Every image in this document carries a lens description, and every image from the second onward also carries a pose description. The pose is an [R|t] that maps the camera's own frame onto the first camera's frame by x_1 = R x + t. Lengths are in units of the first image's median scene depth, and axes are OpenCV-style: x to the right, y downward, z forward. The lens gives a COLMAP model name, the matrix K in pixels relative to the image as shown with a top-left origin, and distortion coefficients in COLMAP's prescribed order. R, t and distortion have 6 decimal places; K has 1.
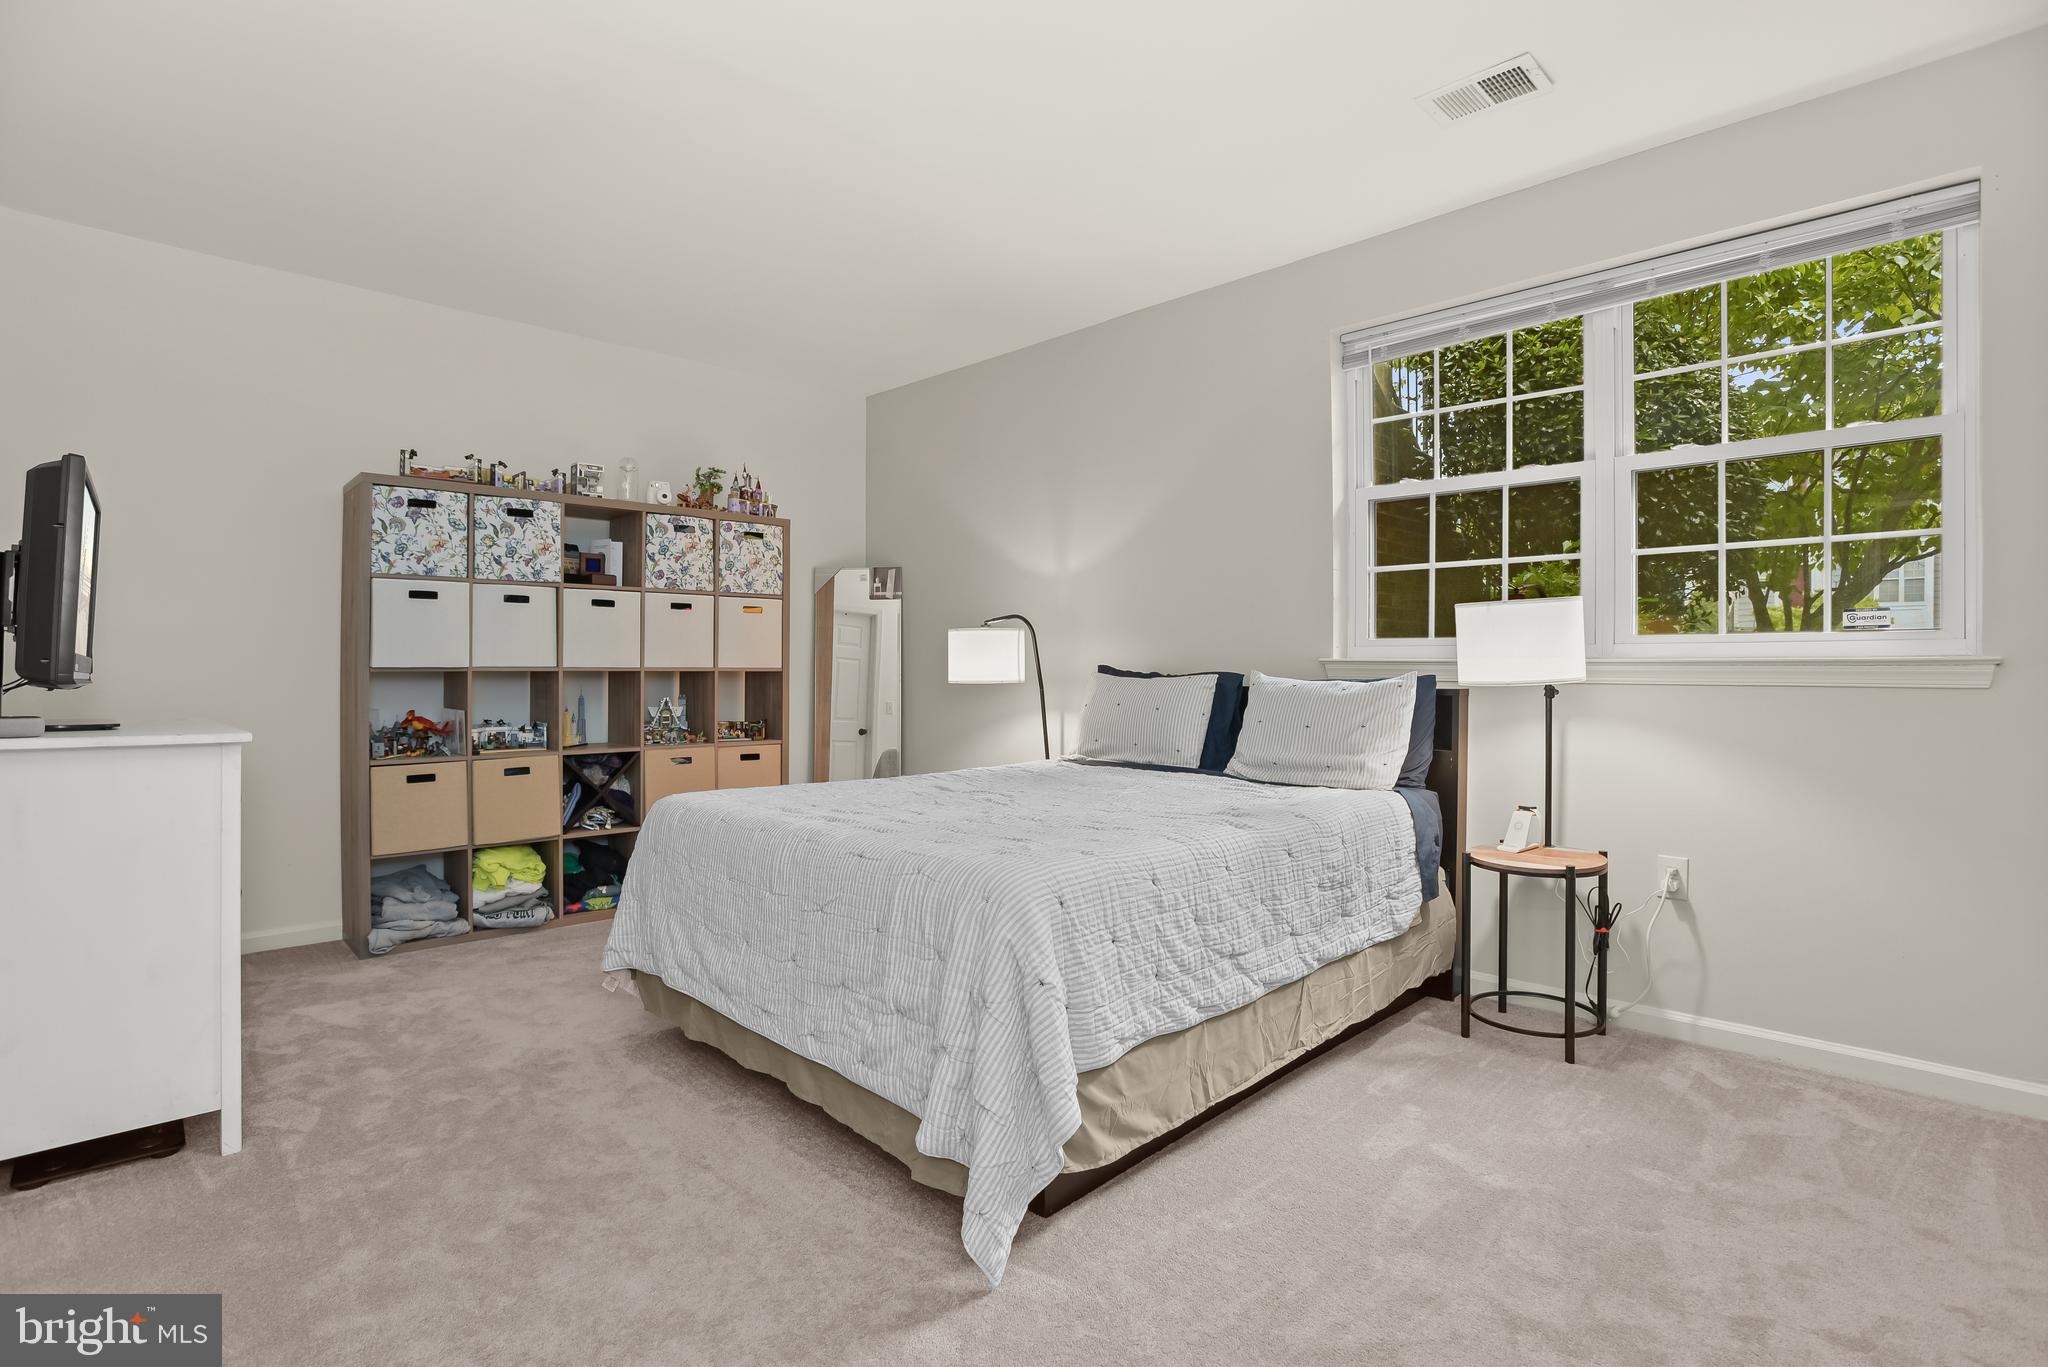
lens RADIAL K [[990.9, 0, 1012.0], [0, 990.9, 666.8], [0, 0, 1]] dist [-0.005198, -0.002115]
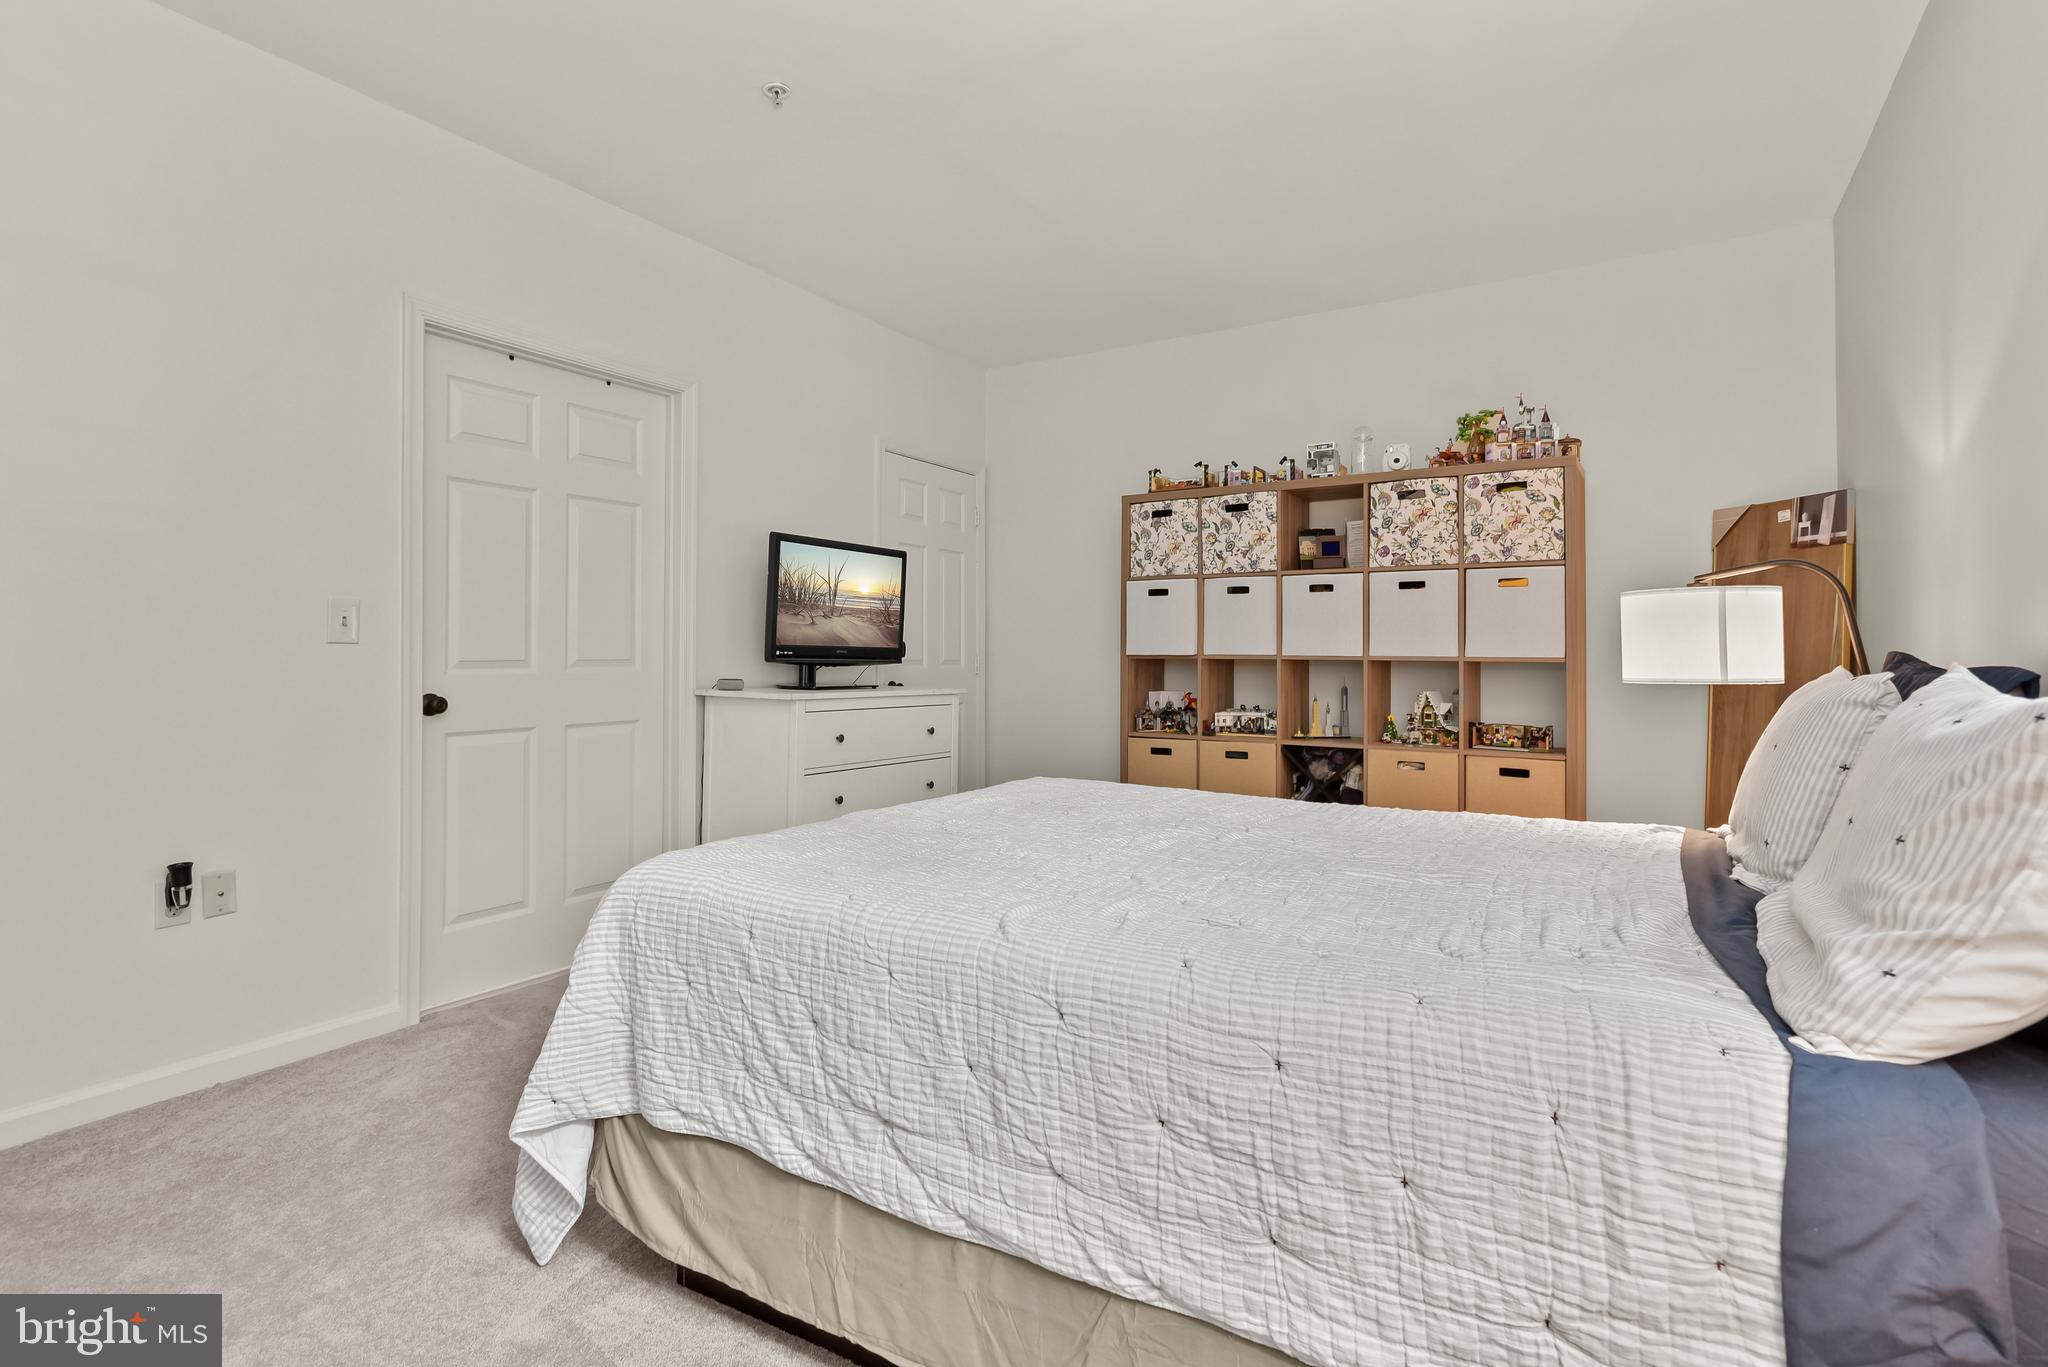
lens RADIAL K [[990.9, 0, 1026.8], [0, 990.9, 648.8], [0, 0, 1]] dist [-0.005198, -0.002115]
pose [[0.252029, -0.008545, -0.967682, 0.463193], [-0.011462, 0.999865, -0.011814, 0.008757], [0.967652, 0.014070, 0.251896, 0.524792]]
